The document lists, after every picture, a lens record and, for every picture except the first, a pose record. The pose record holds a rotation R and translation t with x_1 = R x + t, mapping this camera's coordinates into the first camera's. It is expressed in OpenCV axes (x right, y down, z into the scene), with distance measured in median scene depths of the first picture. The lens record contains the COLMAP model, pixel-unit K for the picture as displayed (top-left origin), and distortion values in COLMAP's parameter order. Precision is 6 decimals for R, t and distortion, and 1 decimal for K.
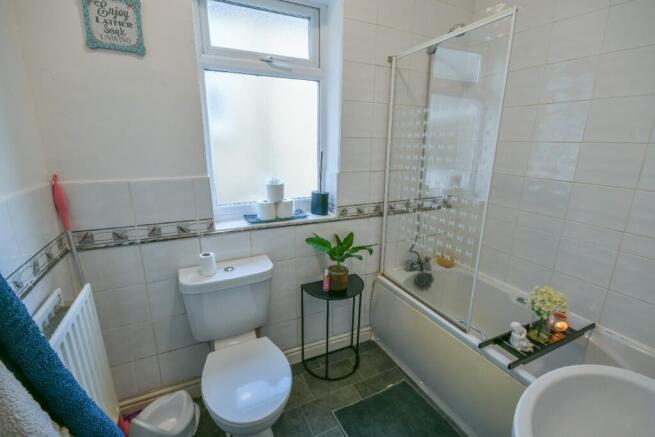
lens RADIAL K [[302.6, 0, 330.2], [0, 302.6, 216.2], [0, 0, 1]] dist [-0.000139, -0.000413]
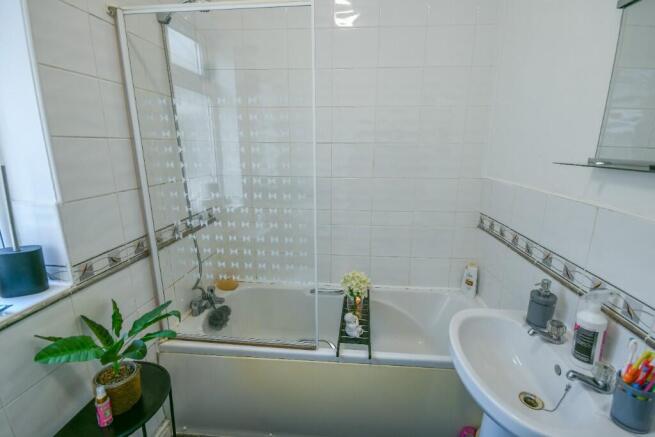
lens RADIAL K [[302.6, 0, 330.2], [0, 302.6, 216.2], [0, 0, 1]] dist [-0.000139, -0.000413]
pose [[0.512681, -0.204940, 0.833761, -0.159936], [0.205174, 0.972203, 0.112807, -0.079059], [-0.833703, 0.113232, 0.540479, 0.305322]]
